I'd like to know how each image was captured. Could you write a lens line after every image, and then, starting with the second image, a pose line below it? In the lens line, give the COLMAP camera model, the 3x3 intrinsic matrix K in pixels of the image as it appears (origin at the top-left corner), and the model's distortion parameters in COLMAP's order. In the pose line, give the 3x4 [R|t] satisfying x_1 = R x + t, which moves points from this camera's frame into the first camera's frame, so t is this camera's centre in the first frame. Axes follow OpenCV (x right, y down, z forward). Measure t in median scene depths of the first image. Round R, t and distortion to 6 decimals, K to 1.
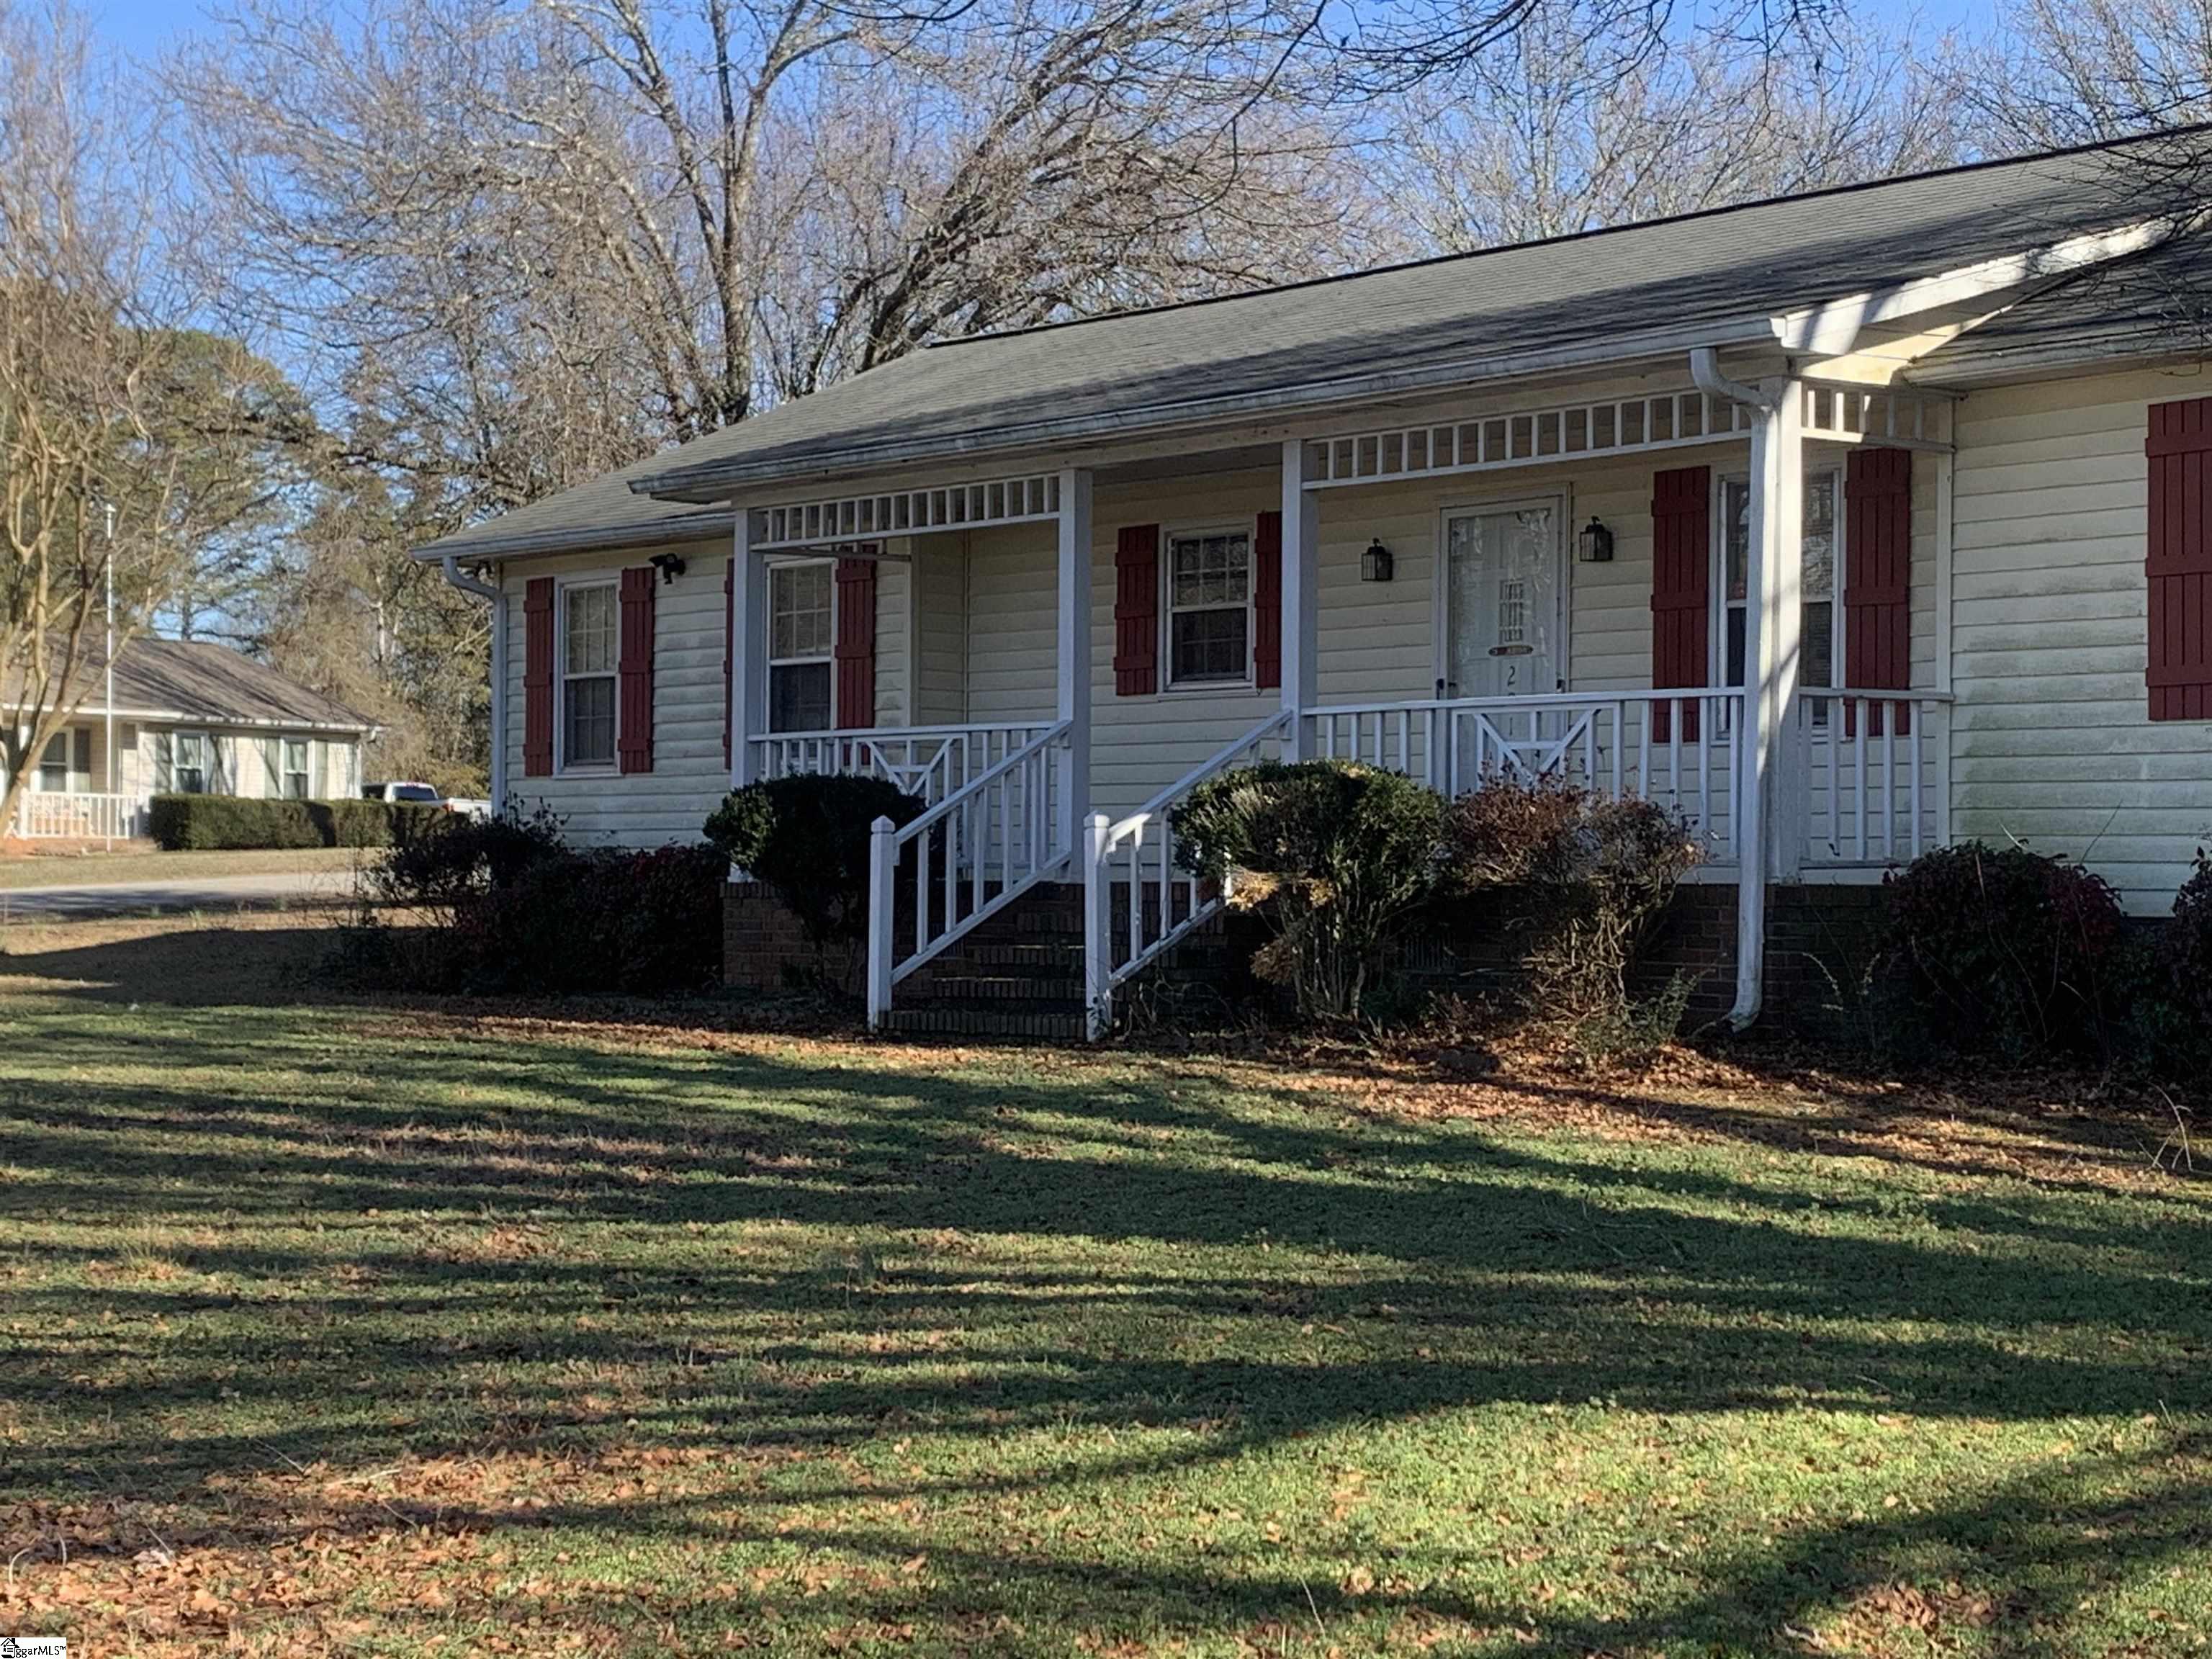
lens RADIAL K [[3696.4, 0, 1100.7], [0, 3696.4, 824.6], [0, 0, 1]] dist [0.130347, 0.000000]
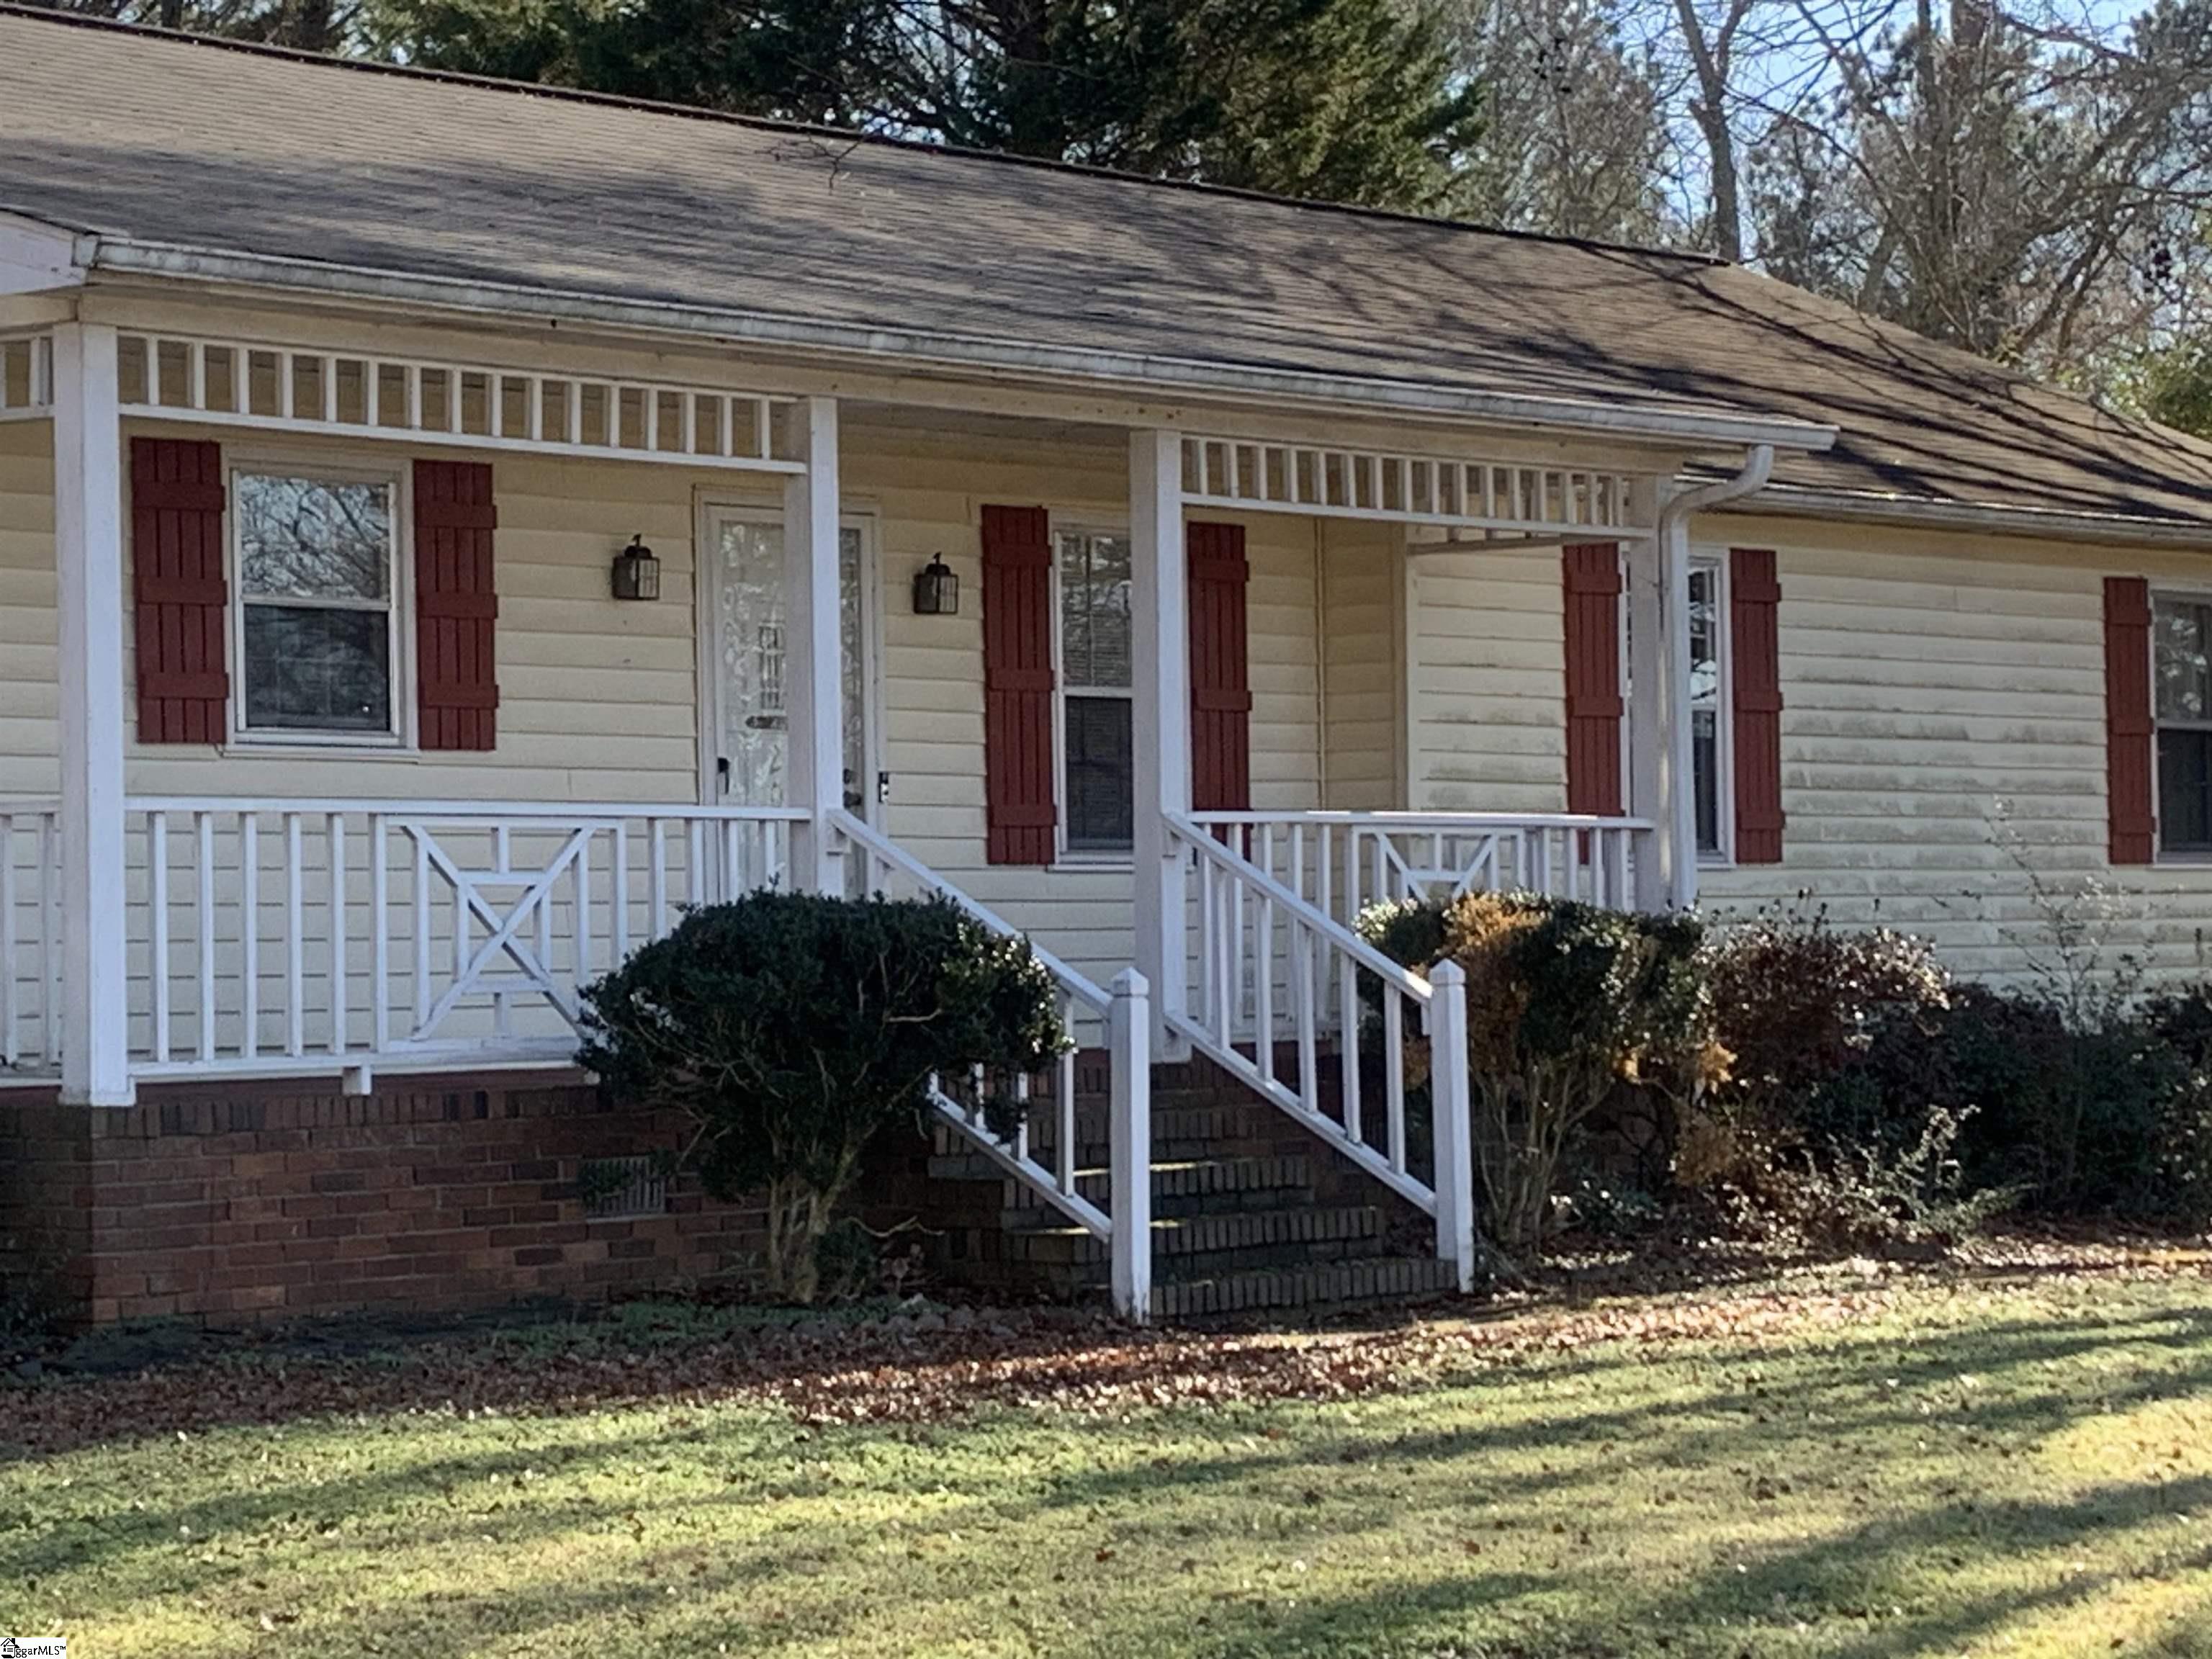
lens RADIAL K [[5747.5, 0, 1112.6], [0, 5747.5, 823.1], [0, 0, 1]] dist [0.135317, 0.000000]
pose [[-0.181011, 0.031599, 0.982973, -0.979549], [0.011753, 0.999482, -0.029966, 0.004541], [-0.983411, 0.006129, -0.181289, 1.162870]]
